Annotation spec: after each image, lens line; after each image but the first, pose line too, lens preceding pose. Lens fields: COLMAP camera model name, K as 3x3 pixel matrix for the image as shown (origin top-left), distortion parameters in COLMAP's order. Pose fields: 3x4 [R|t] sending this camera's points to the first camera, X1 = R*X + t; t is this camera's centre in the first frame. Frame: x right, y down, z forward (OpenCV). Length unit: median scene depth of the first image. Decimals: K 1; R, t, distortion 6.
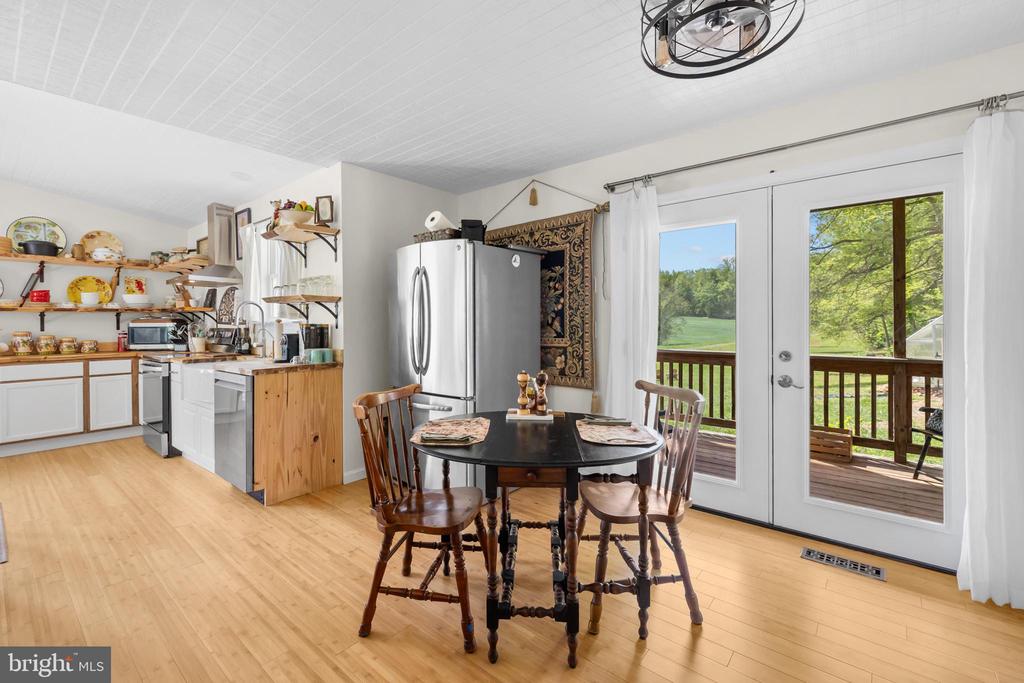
lens RADIAL K [[439.5, 0, 506.0], [0, 439.5, 328.5], [0, 0, 1]] dist [-0.000523, 0.000019]
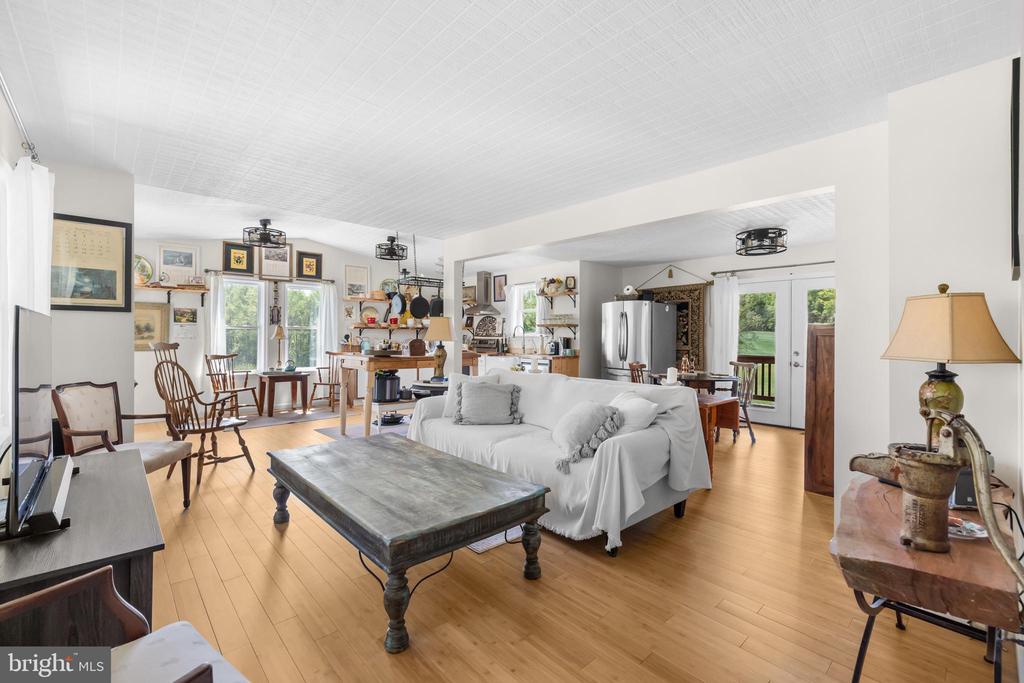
lens RADIAL K [[434.8, 0, 512.5], [0, 434.8, 337.3], [0, 0, 1]] dist [-0.000128, 0.000193]
pose [[0.992067, 0.010916, -0.125233, -0.428030], [-0.012081, 0.999890, -0.008549, 0.010914], [0.125126, 0.009994, 0.992090, -1.107317]]
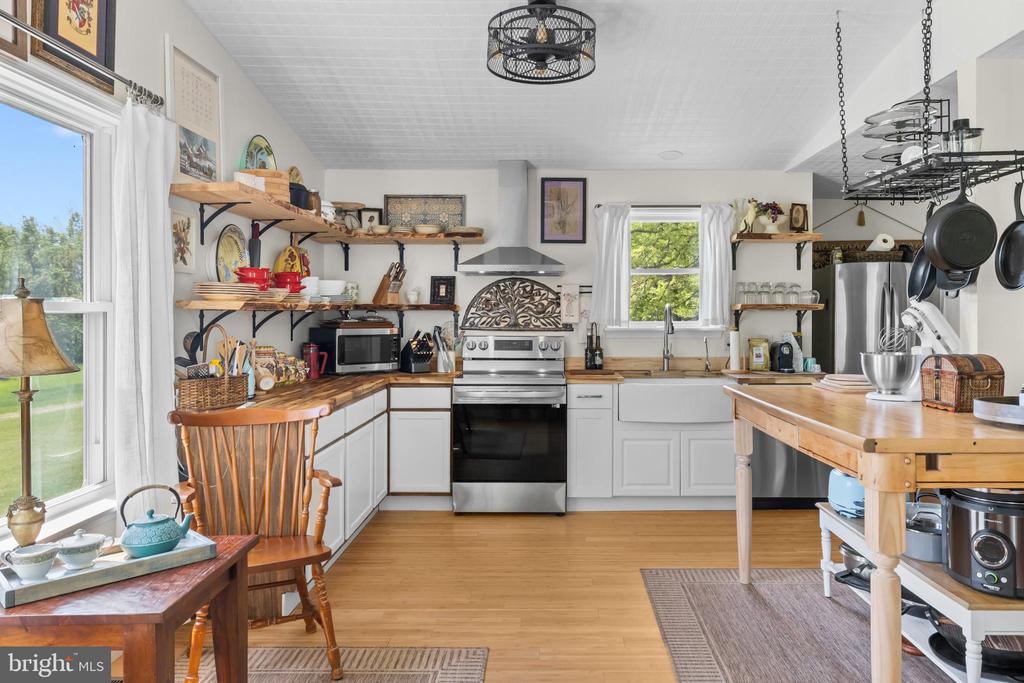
lens RADIAL K [[707.6, 0, 539.5], [0, 707.6, 313.9], [0, 0, 1]] dist [0.000902, -0.000287]
pose [[0.766879, 0.011179, 0.641695, -1.902811], [0.000960, 0.999827, -0.018566, -0.021968], [-0.641791, 0.014854, 0.766736, 0.149624]]
